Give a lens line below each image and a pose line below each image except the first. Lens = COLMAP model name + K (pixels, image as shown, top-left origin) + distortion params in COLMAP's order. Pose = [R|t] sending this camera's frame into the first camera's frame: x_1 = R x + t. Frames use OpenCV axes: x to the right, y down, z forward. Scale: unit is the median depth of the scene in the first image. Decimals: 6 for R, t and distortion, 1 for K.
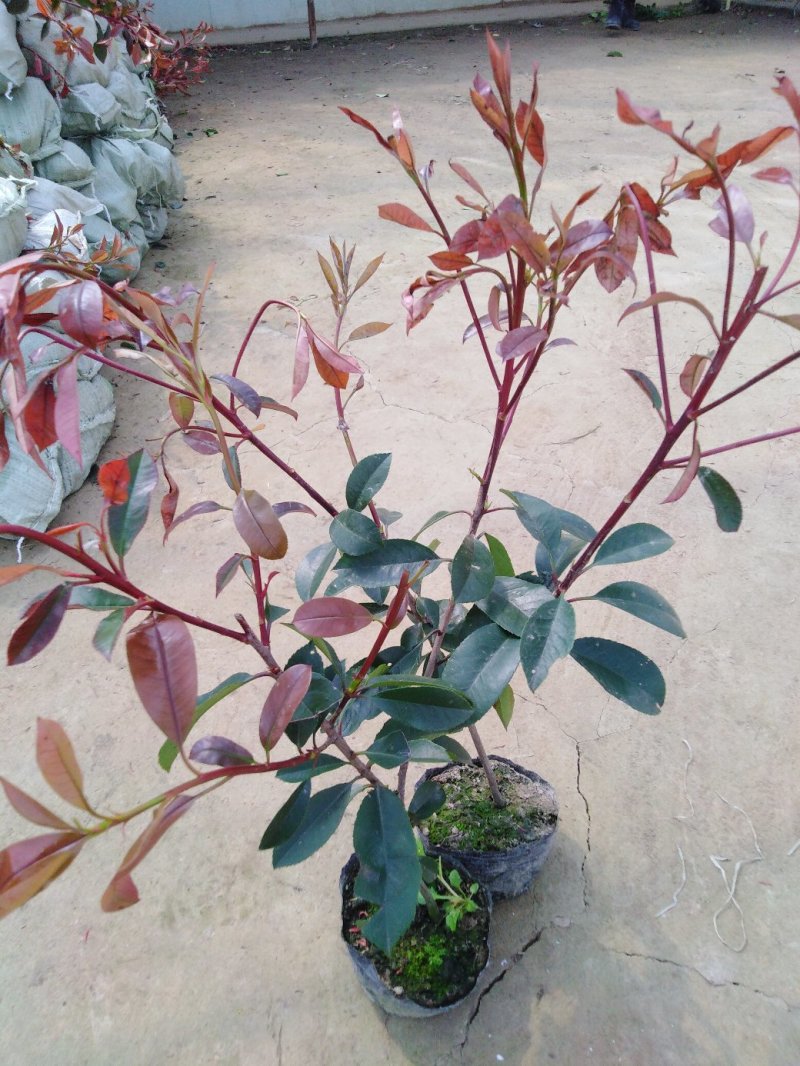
lens RADIAL K [[739.0, 0, 402.0], [0, 739.0, 538.7], [0, 0, 1]] dist [0.071984, -0.100949]
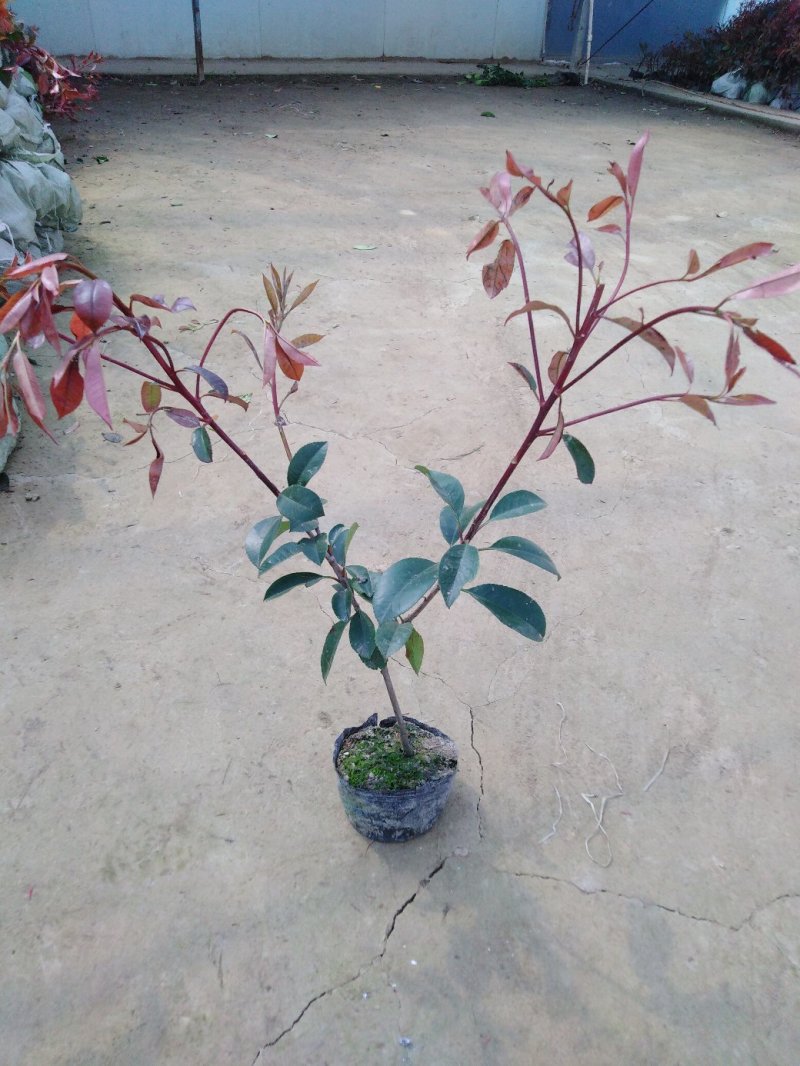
lens RADIAL K [[739.0, 0, 402.0], [0, 739.0, 538.7], [0, 0, 1]] dist [0.071984, -0.100949]
pose [[0.987770, -0.003426, 0.155880, -0.056606], [0.010303, 0.999008, -0.043329, 0.069585], [-0.155577, 0.044405, 0.986825, -0.152793]]
